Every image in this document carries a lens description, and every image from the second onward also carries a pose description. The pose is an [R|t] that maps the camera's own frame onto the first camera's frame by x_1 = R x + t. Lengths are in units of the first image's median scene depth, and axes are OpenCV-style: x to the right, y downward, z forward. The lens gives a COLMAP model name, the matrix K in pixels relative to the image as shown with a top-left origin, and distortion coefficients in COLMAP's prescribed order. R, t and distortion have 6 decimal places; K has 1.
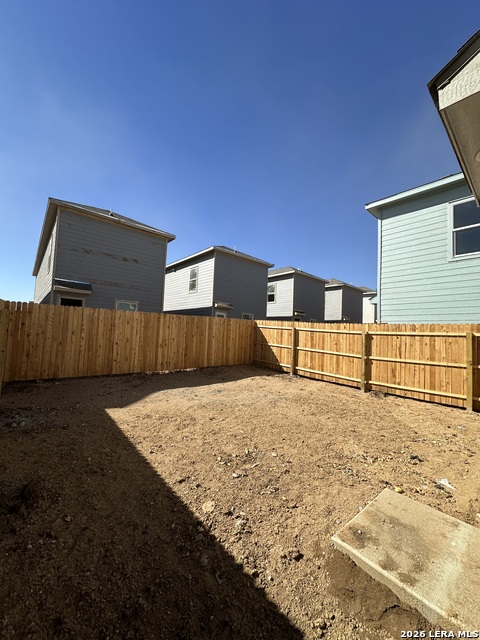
lens RADIAL K [[255.0, 0, 240.0], [0, 255.0, 320.0], [0, 0, 1]] dist [-0.002206, -0.000184]
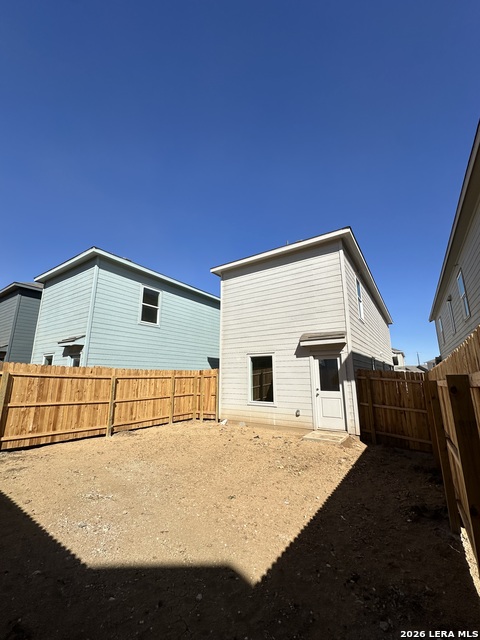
lens RADIAL K [[255.0, 0, 240.0], [0, 255.0, 320.0], [0, 0, 1]] dist [-0.002206, -0.000184]
pose [[-0.264440, 0.163236, 0.950487, -0.702165], [-0.066011, 0.980196, -0.186704, -0.019152], [-0.962140, -0.112115, -0.248428, 0.810205]]
